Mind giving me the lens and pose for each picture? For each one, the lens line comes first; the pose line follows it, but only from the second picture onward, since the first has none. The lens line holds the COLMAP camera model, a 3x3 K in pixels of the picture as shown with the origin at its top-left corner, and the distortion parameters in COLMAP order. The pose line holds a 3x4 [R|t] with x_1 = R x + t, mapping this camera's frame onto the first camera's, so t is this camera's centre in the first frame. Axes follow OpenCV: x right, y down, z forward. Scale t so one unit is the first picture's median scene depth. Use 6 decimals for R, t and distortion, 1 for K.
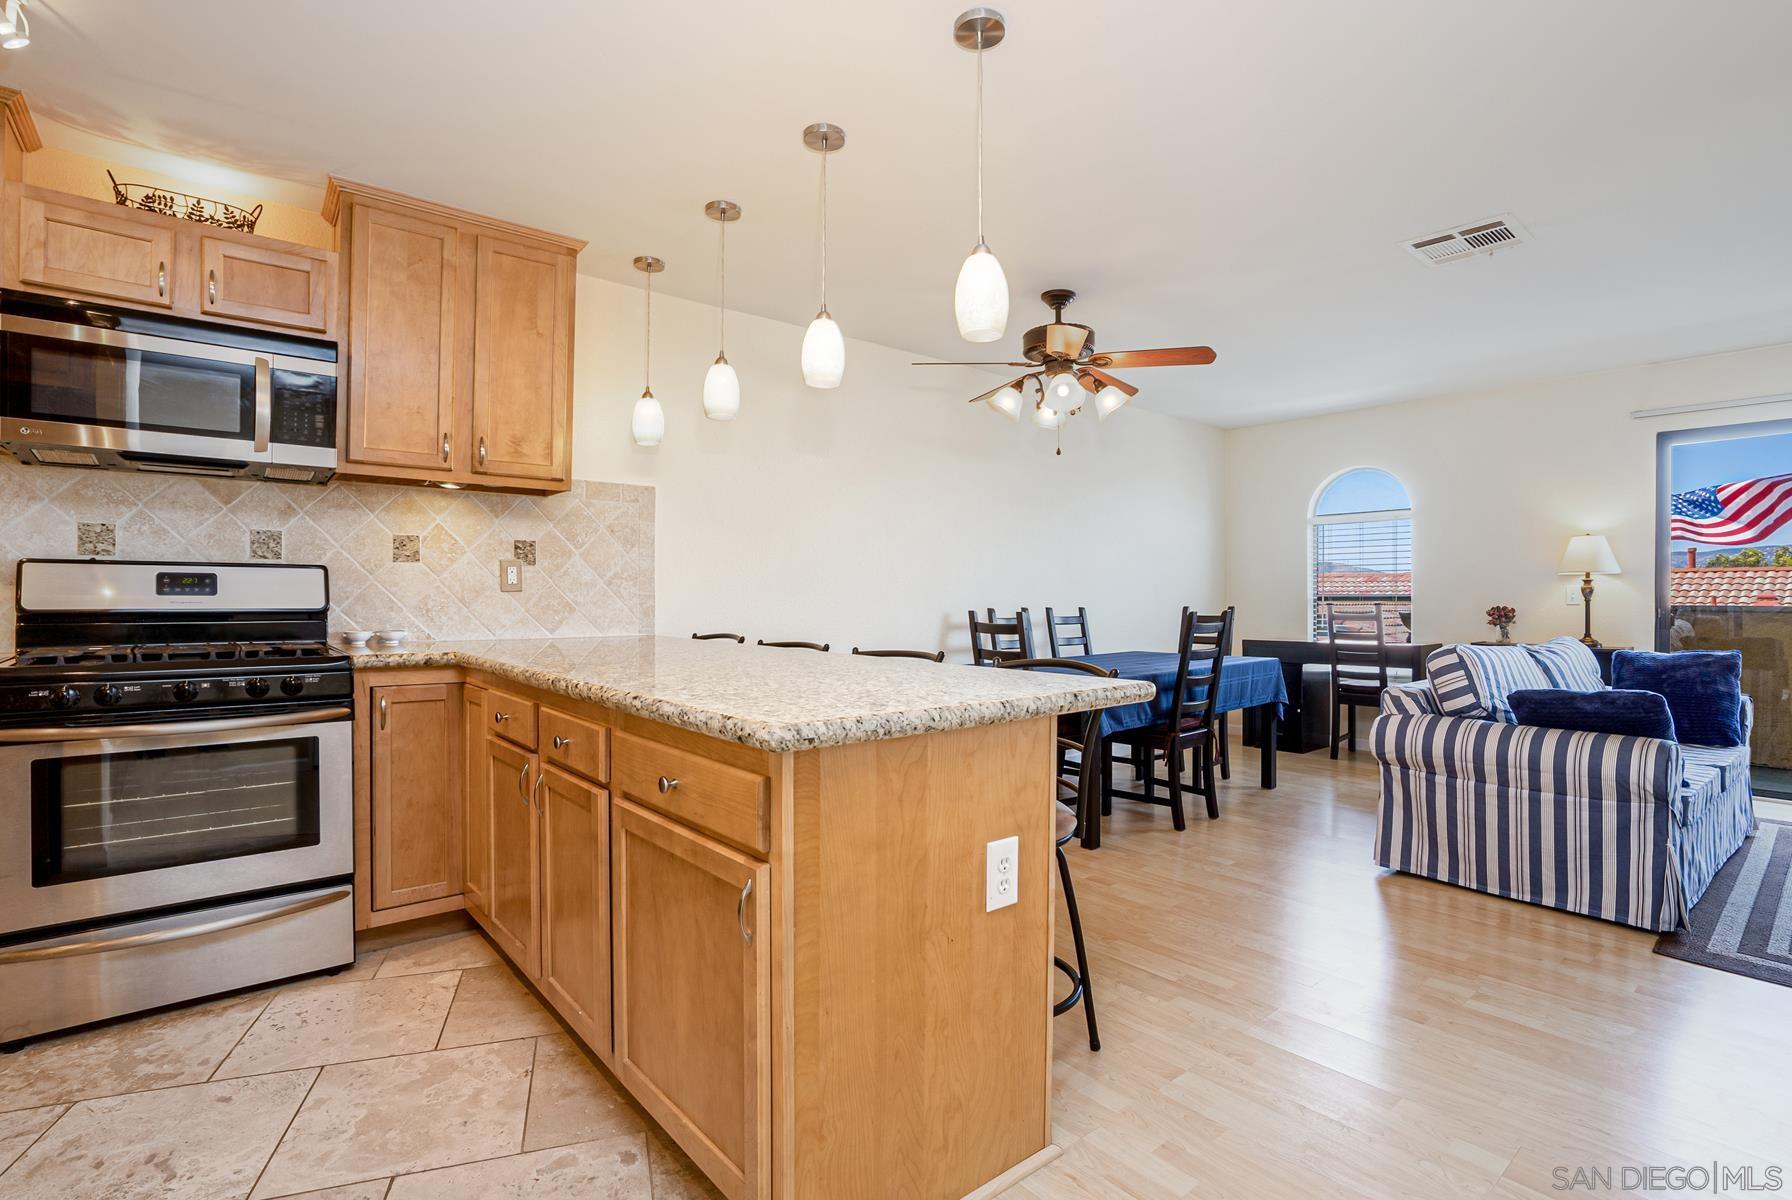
lens RADIAL K [[852.5, 0, 896.0], [0, 852.5, 600.0], [0, 0, 1]] dist [-0.061242, 0.022031]
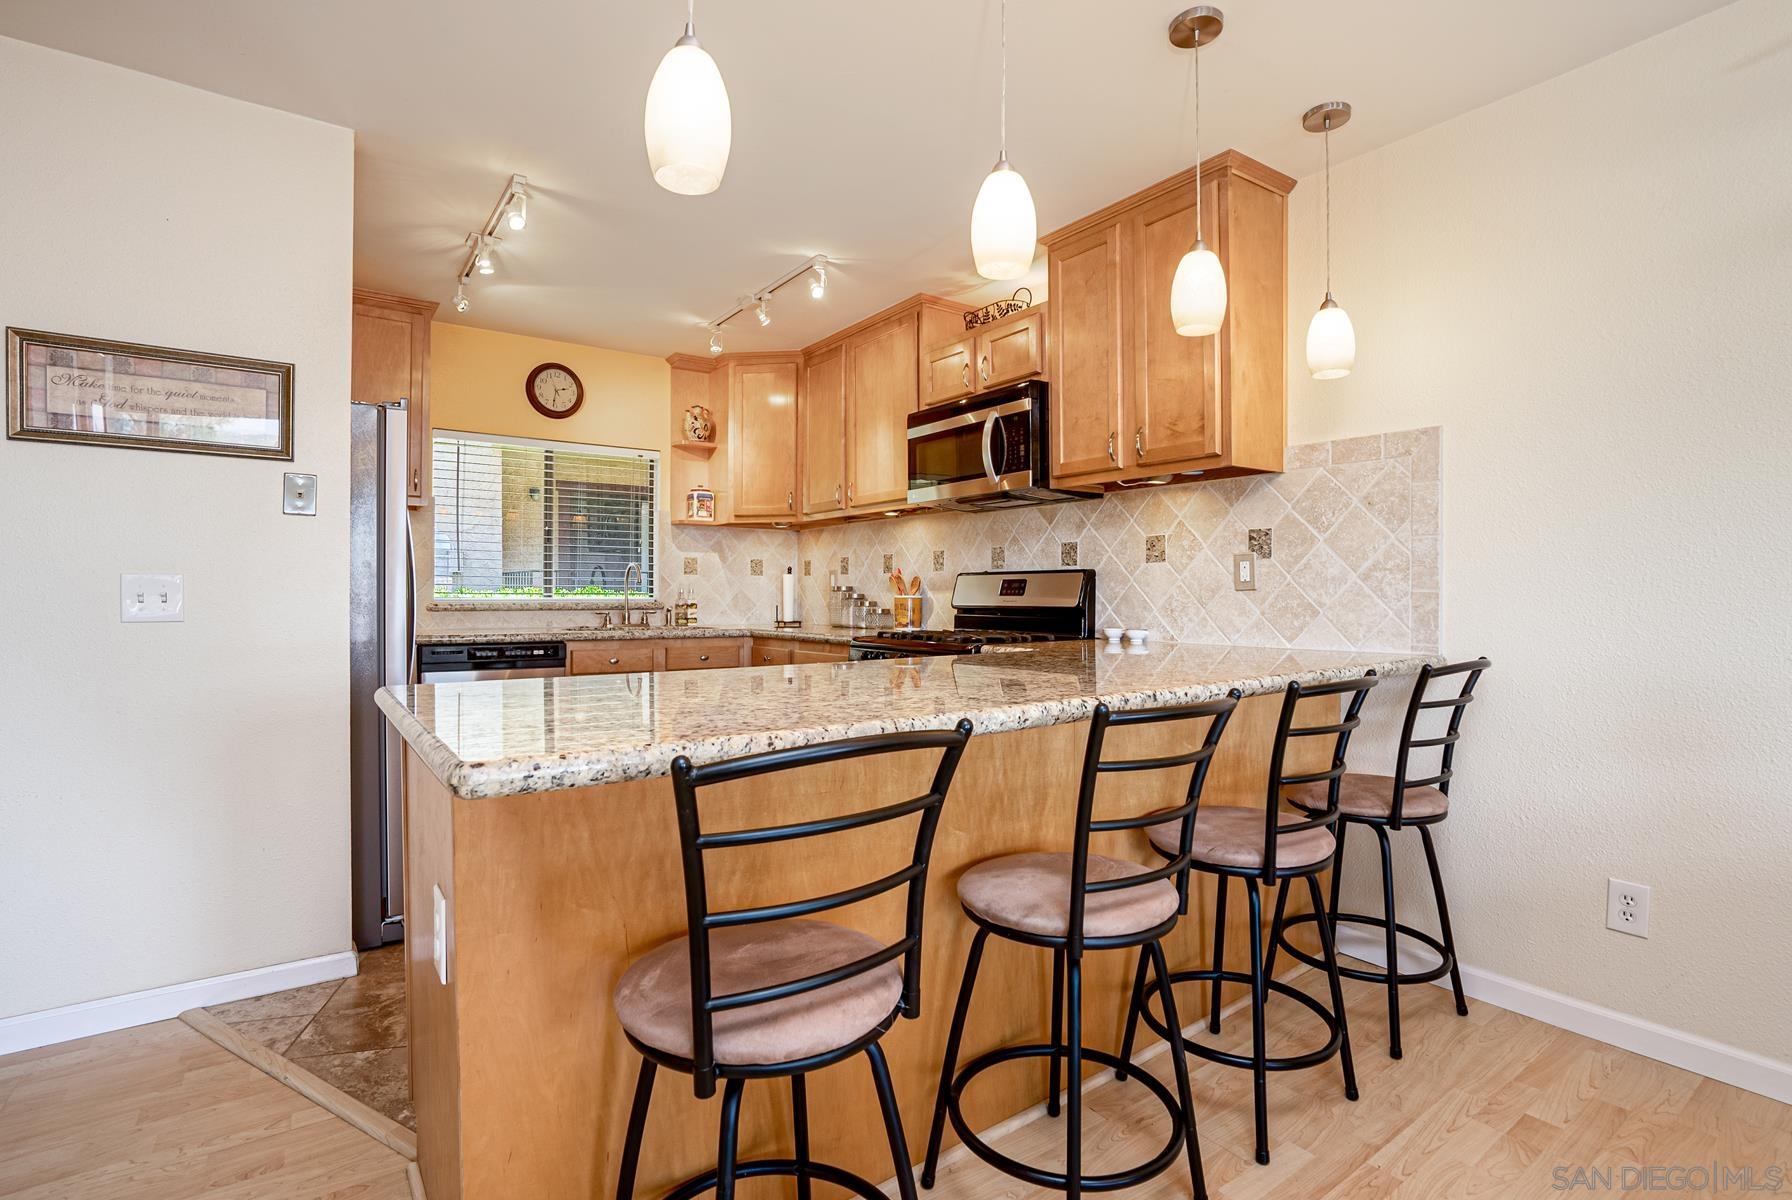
lens RADIAL K [[837.4, 0, 896.0], [0, 837.4, 600.0], [0, 0, 1]] dist [-0.068540, 0.029995]
pose [[-0.070902, 0.000687, -0.997483, 0.465557], [-0.003755, 0.999992, 0.000956, 0.000263], [0.997476, 0.003813, -0.070899, 0.810781]]
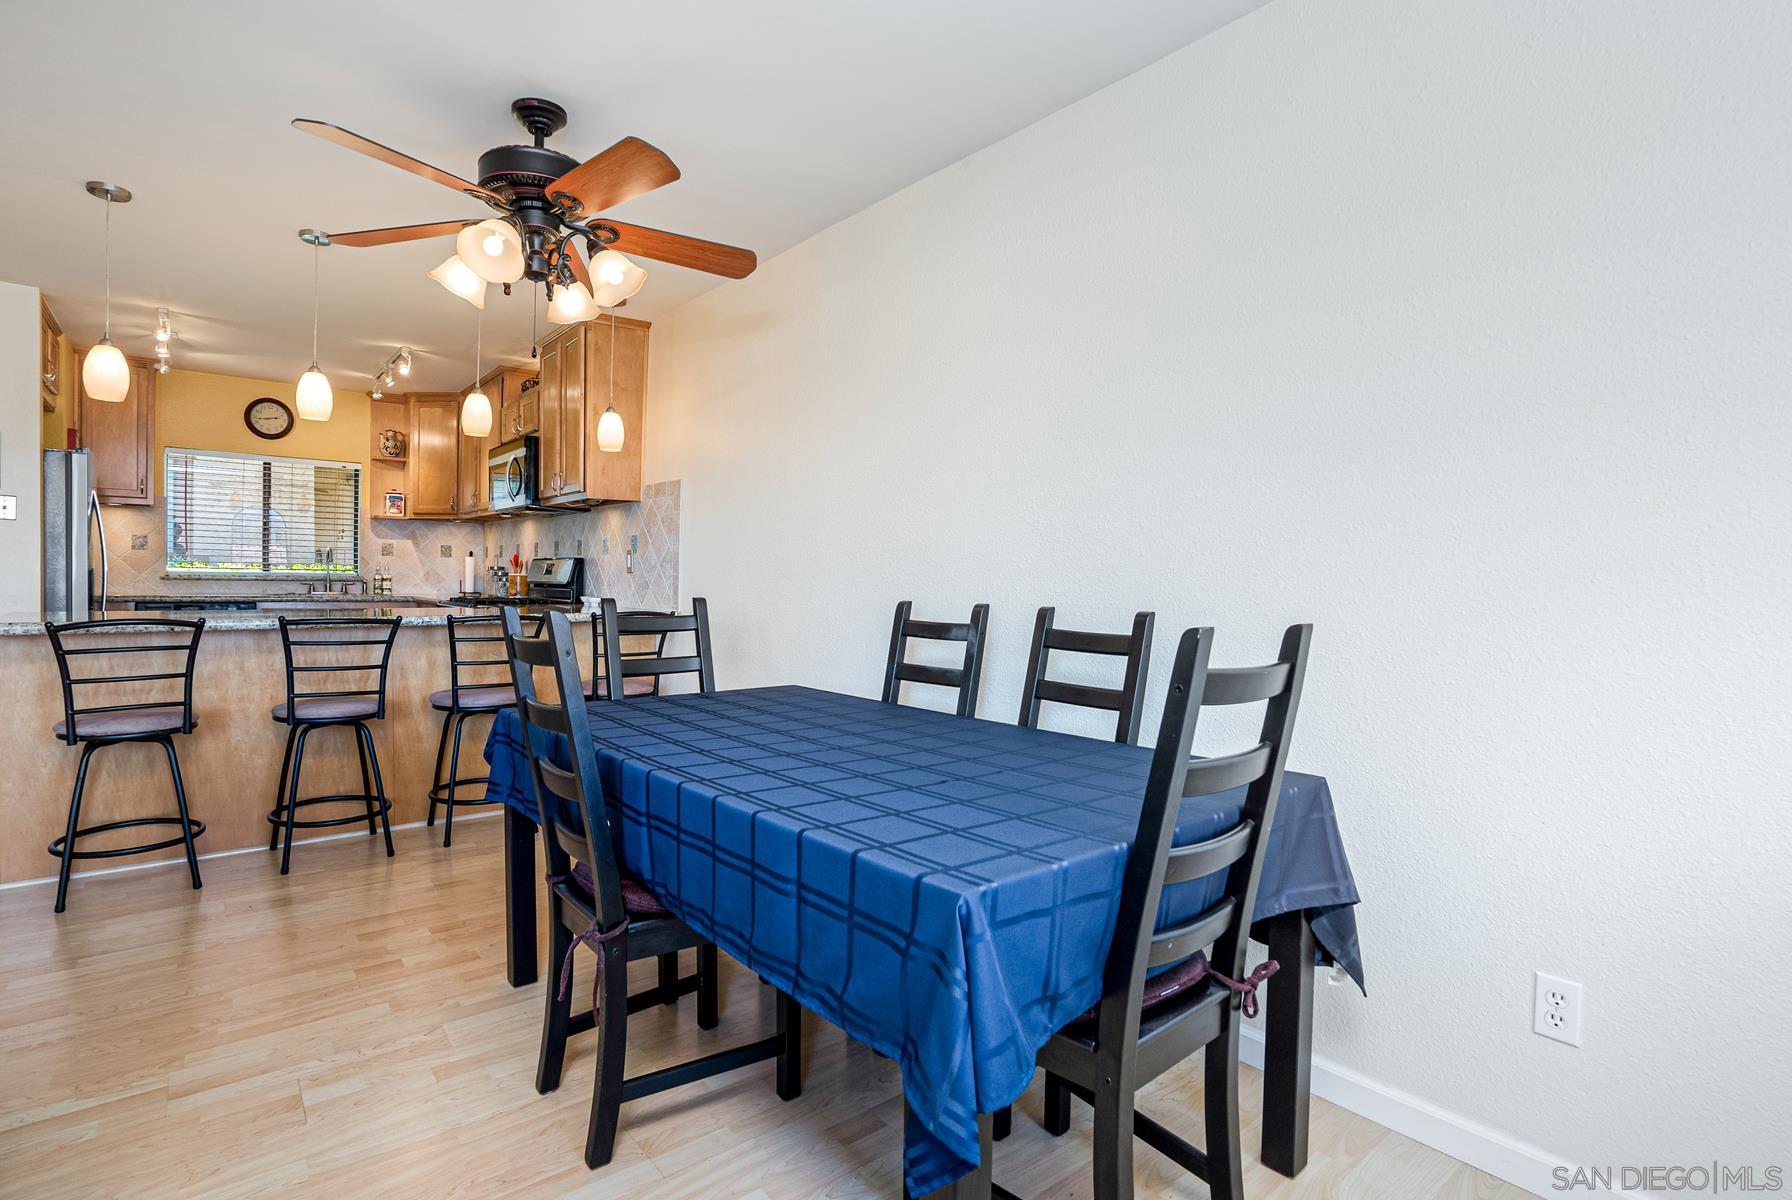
lens RADIAL K [[852.5, 0, 896.0], [0, 852.5, 600.0], [0, 0, 1]] dist [-0.061242, 0.022031]
pose [[0.004452, 0.020373, -0.999783, 1.077127], [-0.019943, 0.999595, 0.020280, -0.002706], [0.999791, 0.019848, 0.004856, 1.643488]]
